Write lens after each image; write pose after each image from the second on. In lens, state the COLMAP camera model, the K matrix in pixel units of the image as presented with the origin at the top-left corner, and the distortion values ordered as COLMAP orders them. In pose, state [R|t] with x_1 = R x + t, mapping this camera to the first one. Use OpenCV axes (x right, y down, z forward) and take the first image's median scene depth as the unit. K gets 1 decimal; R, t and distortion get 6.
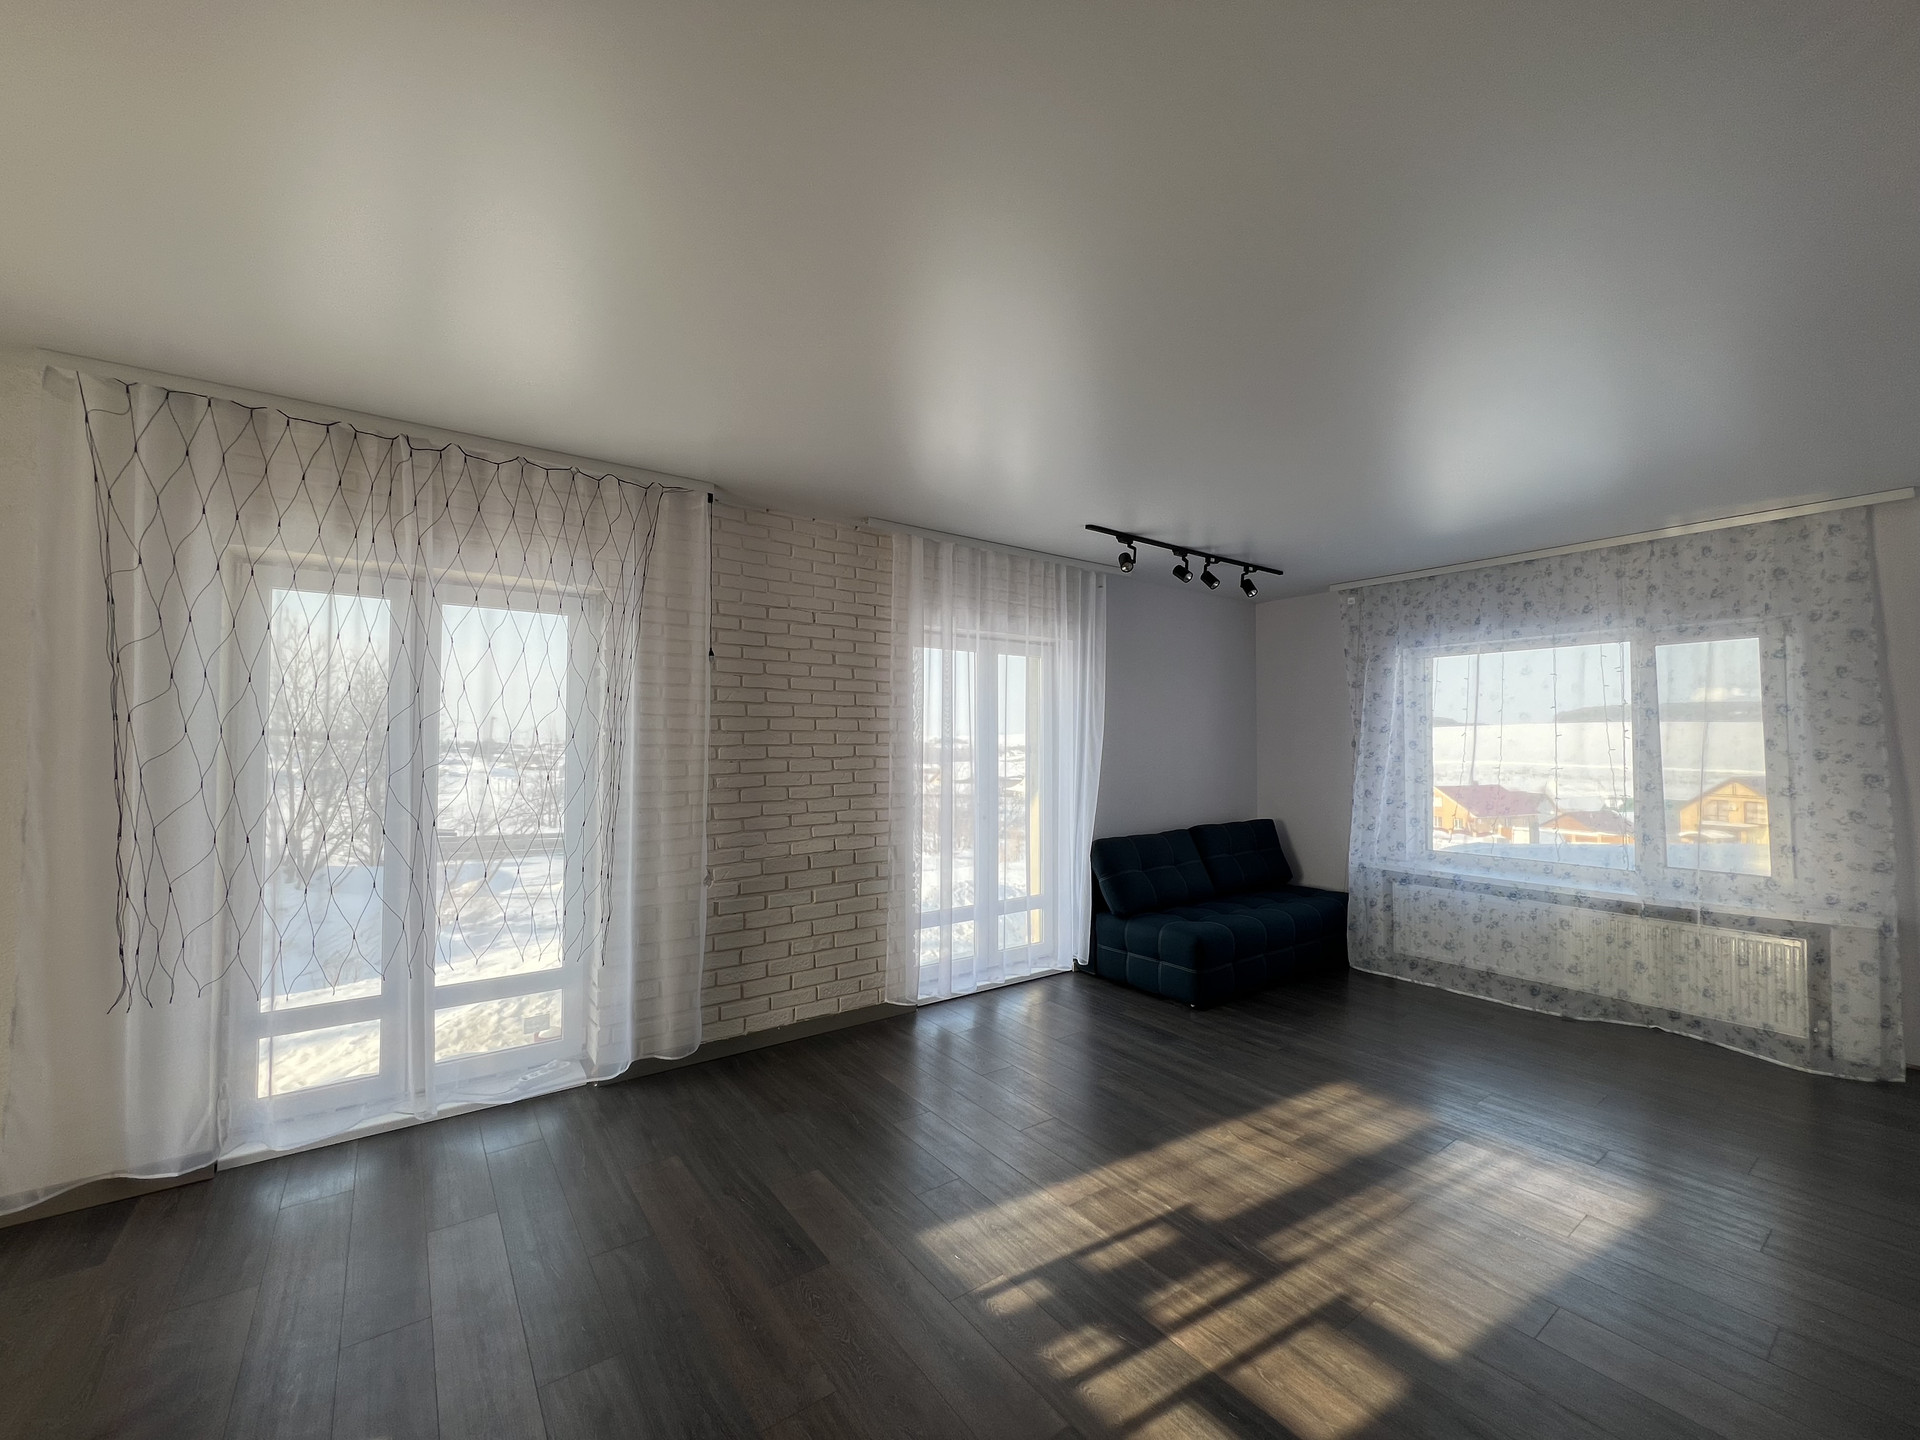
lens RADIAL K [[769.6, 0, 959.2], [0, 769.6, 725.0], [0, 0, 1]] dist [-0.002773, 0.000486]
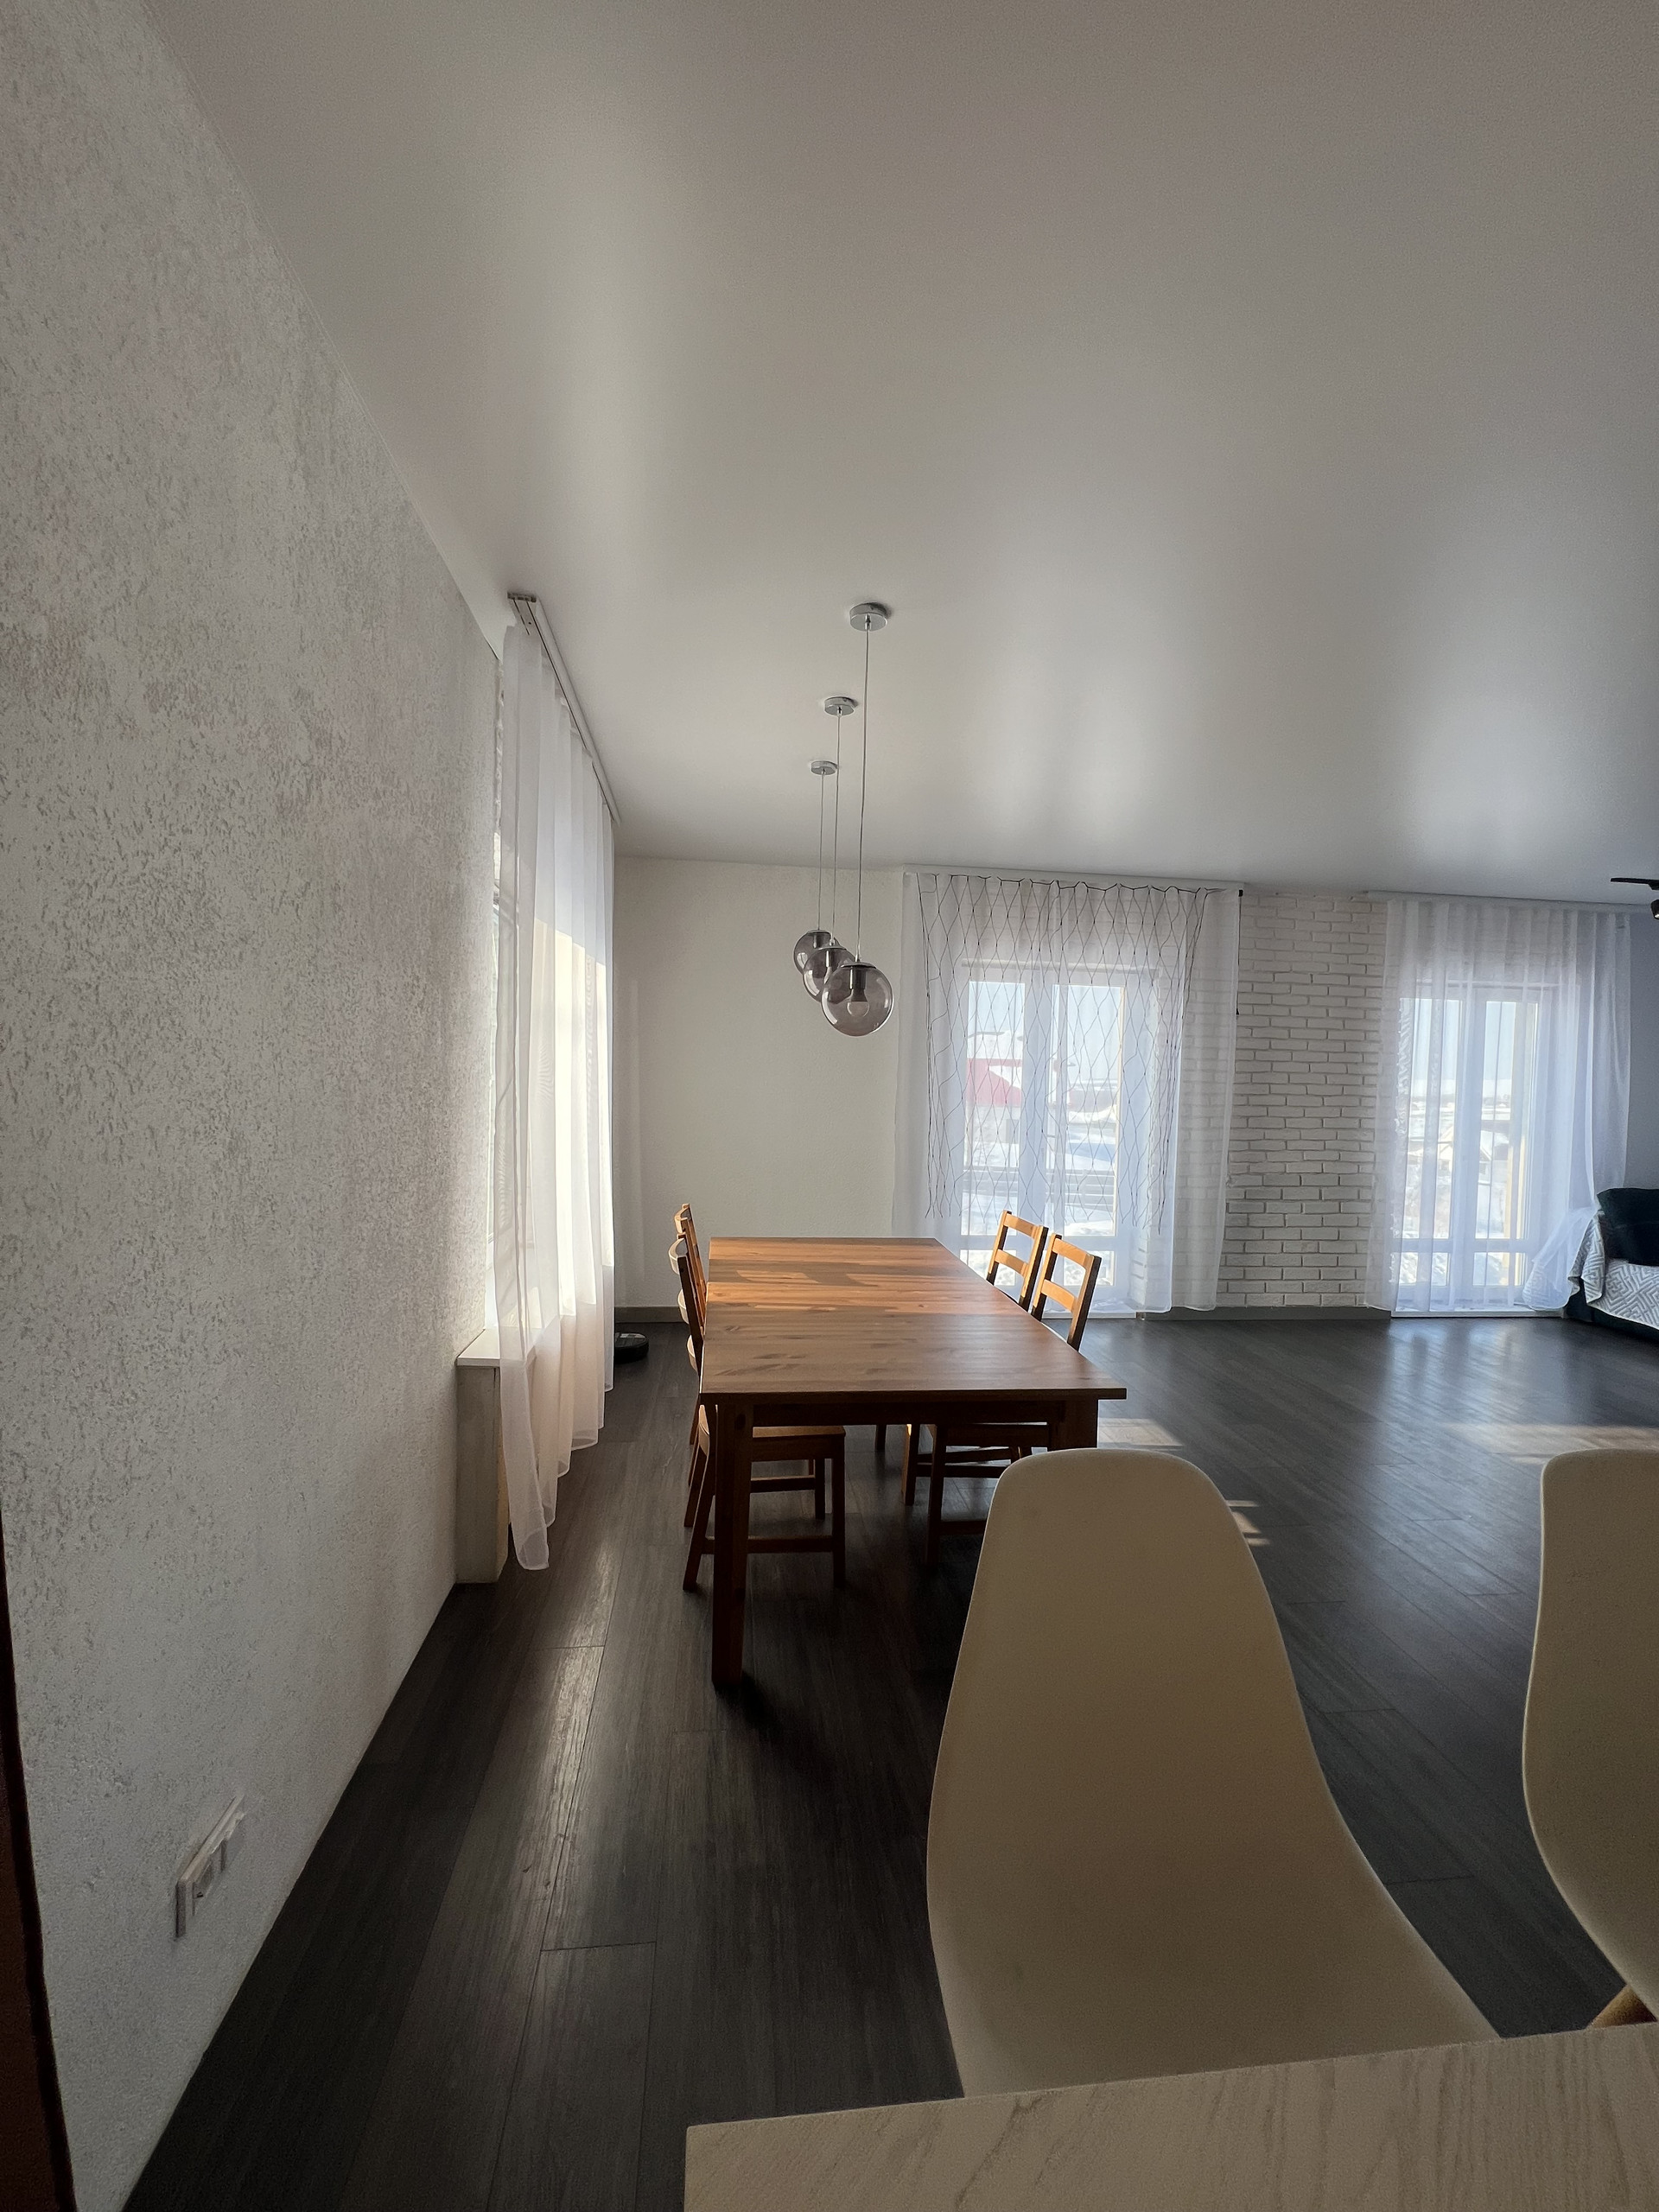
lens RADIAL K [[882.6, 0, 829.5], [0, 882.6, 1106.0], [0, 0, 1]] dist [-0.001668, -0.000105]
pose [[0.866640, 0.037512, -0.497521, -0.147495], [-0.012465, 0.998486, 0.053572, -0.005196], [0.498778, -0.040226, 0.865796, -0.571352]]
